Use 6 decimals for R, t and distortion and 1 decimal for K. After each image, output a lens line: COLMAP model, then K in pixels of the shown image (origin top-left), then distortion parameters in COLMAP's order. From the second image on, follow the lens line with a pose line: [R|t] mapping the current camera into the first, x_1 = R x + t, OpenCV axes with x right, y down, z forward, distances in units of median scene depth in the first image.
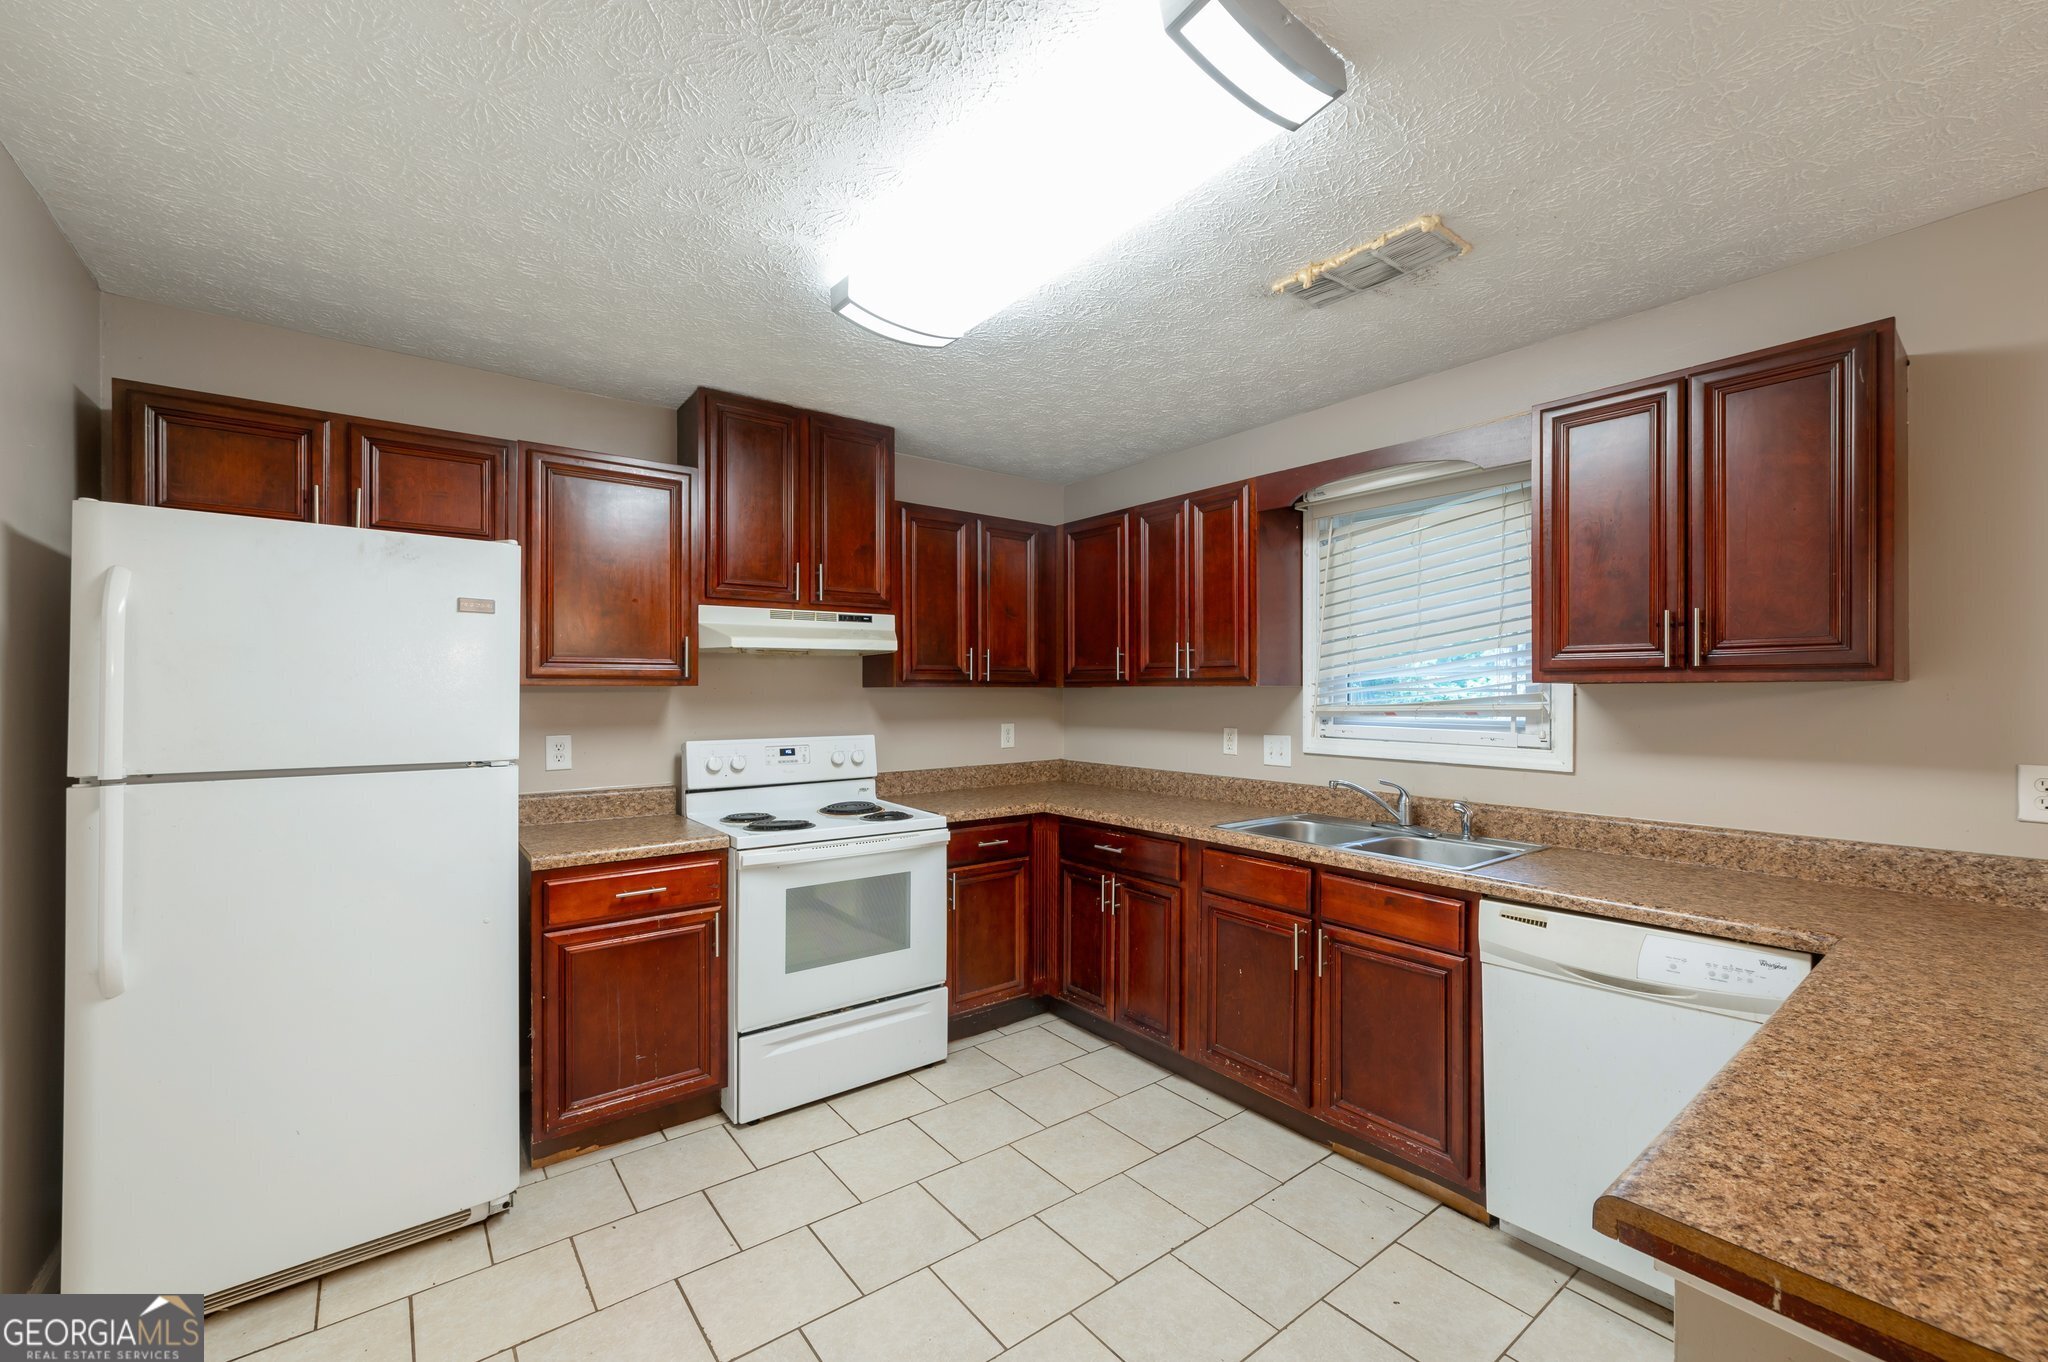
lens RADIAL K [[837.6, 0, 1039.7], [0, 837.6, 690.9], [0, 0, 1]] dist [0.004021, 0.000162]
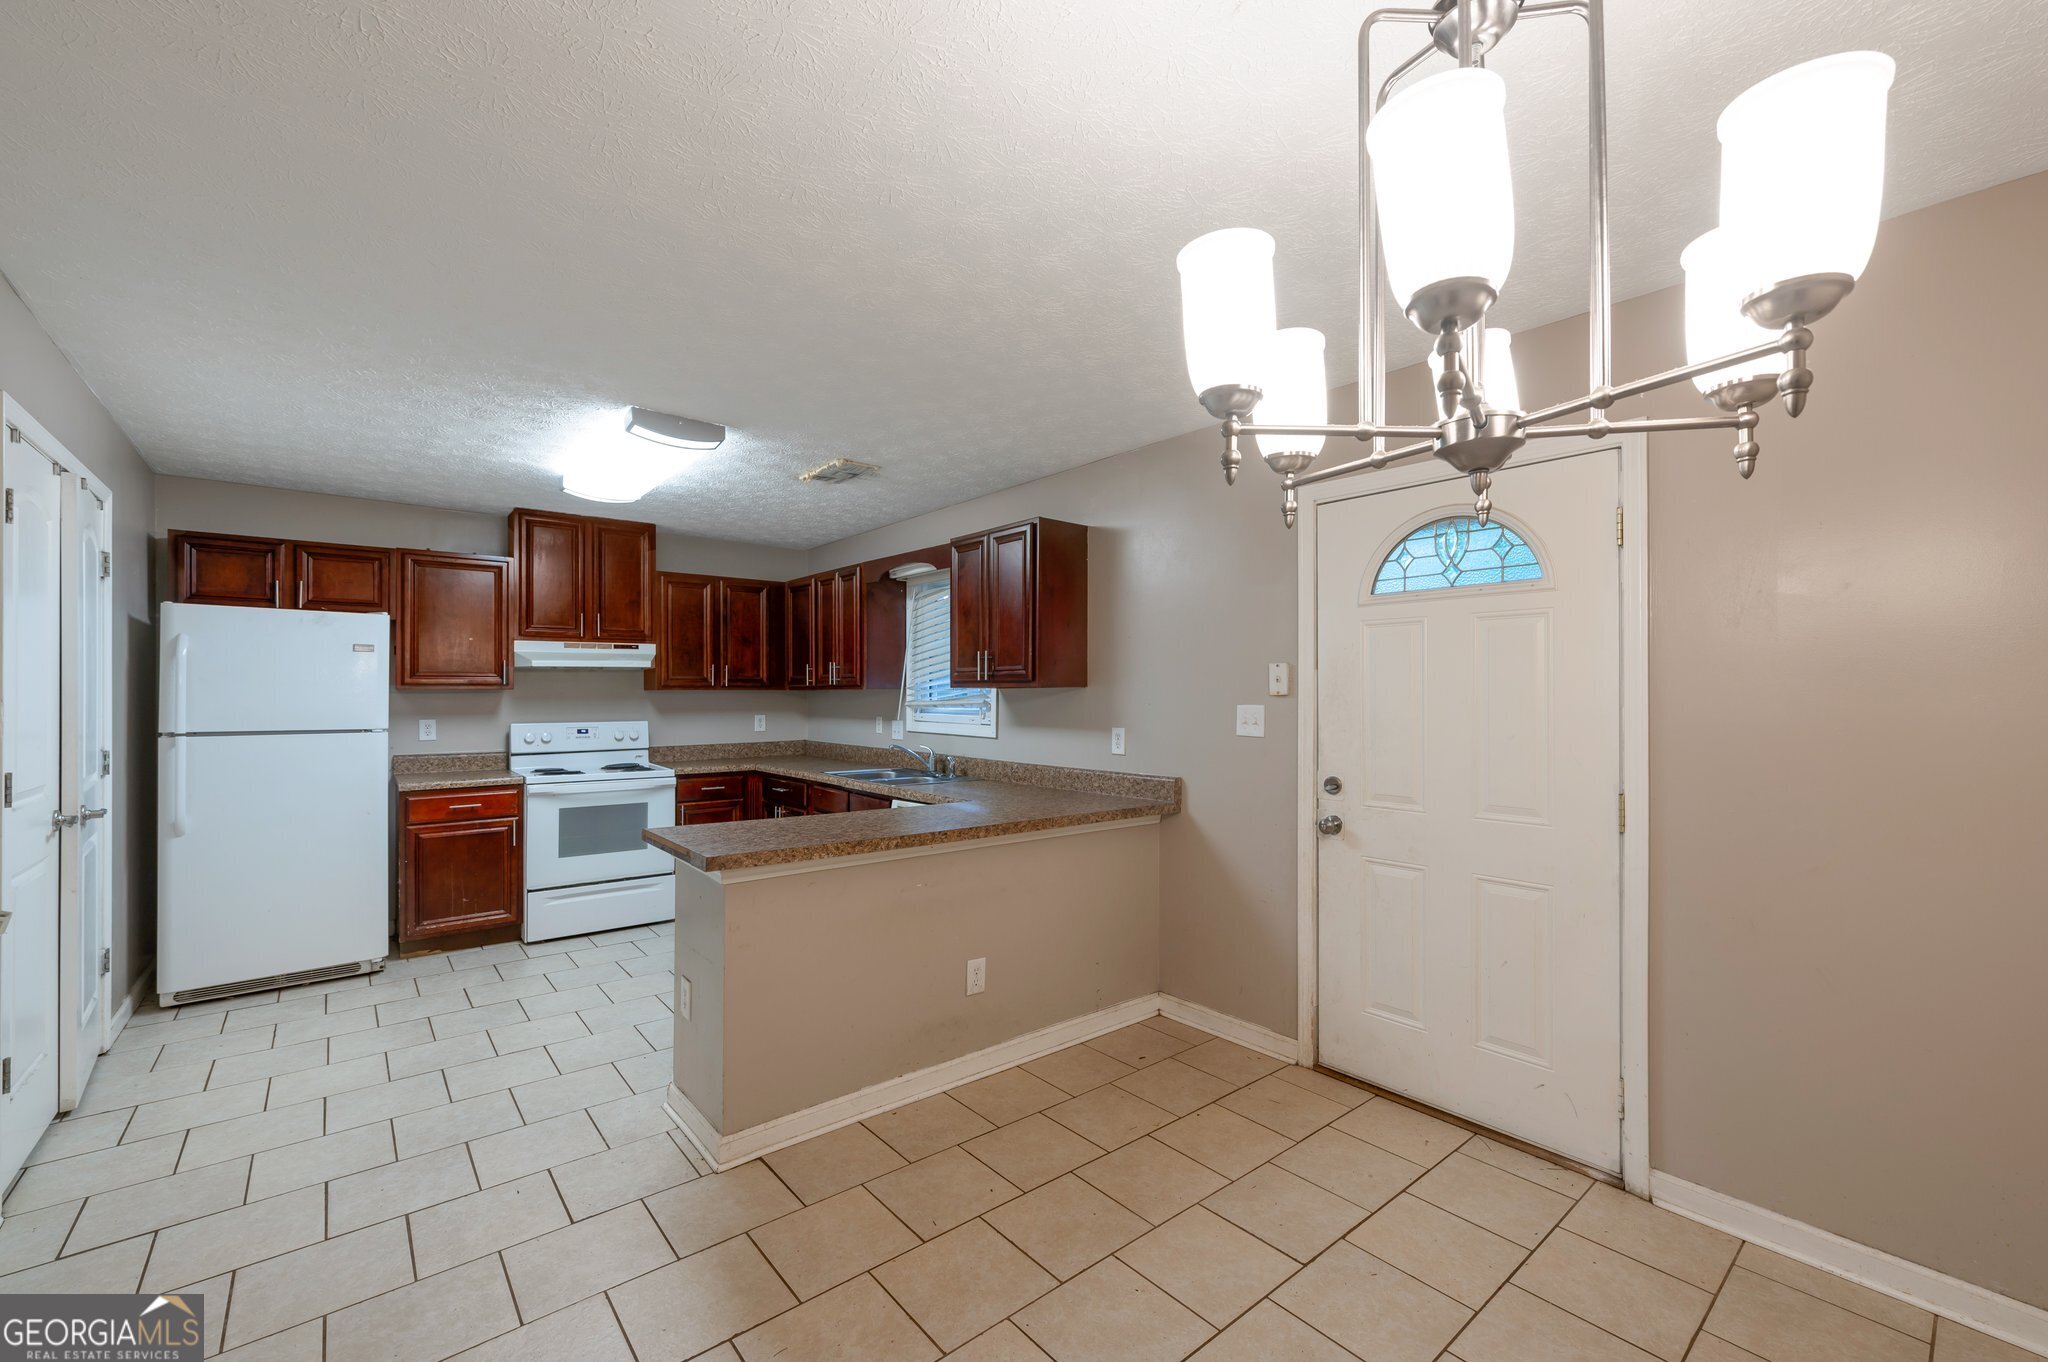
lens RADIAL K [[837.6, 0, 1035.7], [0, 837.6, 693.7], [0, 0, 1]] dist [0.004021, 0.000162]
pose [[0.999605, -0.000525, 0.028085, 0.627591], [0.000532, 1.000000, -0.000228, 0.003484], [-0.028085, 0.000243, 0.999606, -0.743765]]
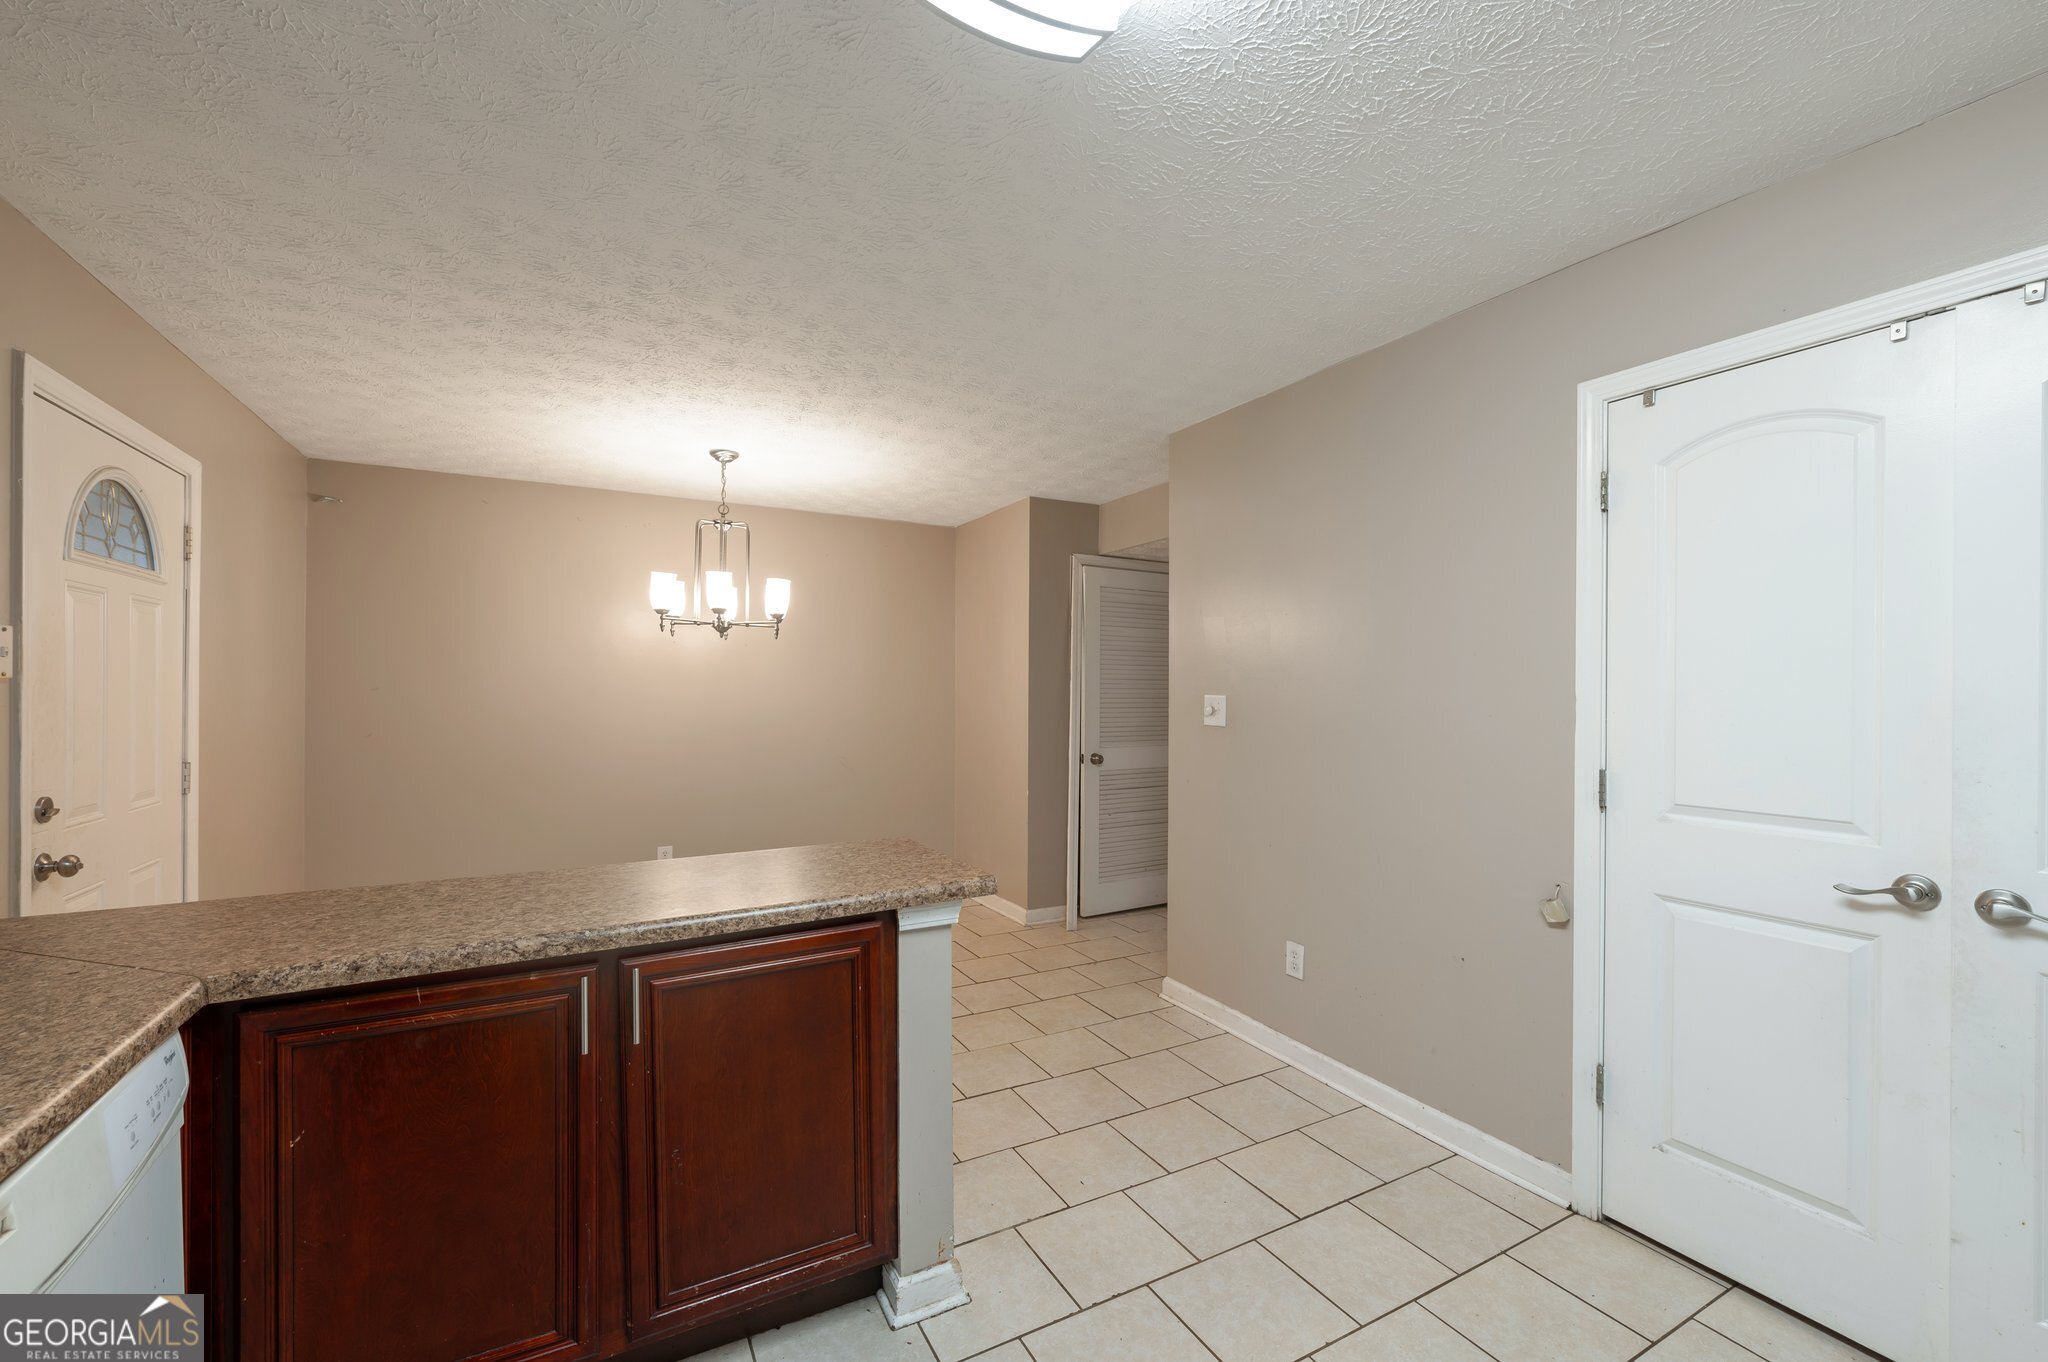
lens RADIAL K [[837.6, 0, 1028.9], [0, 837.6, 682.8], [0, 0, 1]] dist [0.004021, 0.000162]
pose [[-0.983574, 0.002951, 0.180480, 0.006495], [0.002412, 0.999992, -0.003202, 0.000462], [-0.180488, -0.002714, -0.983573, 1.054359]]
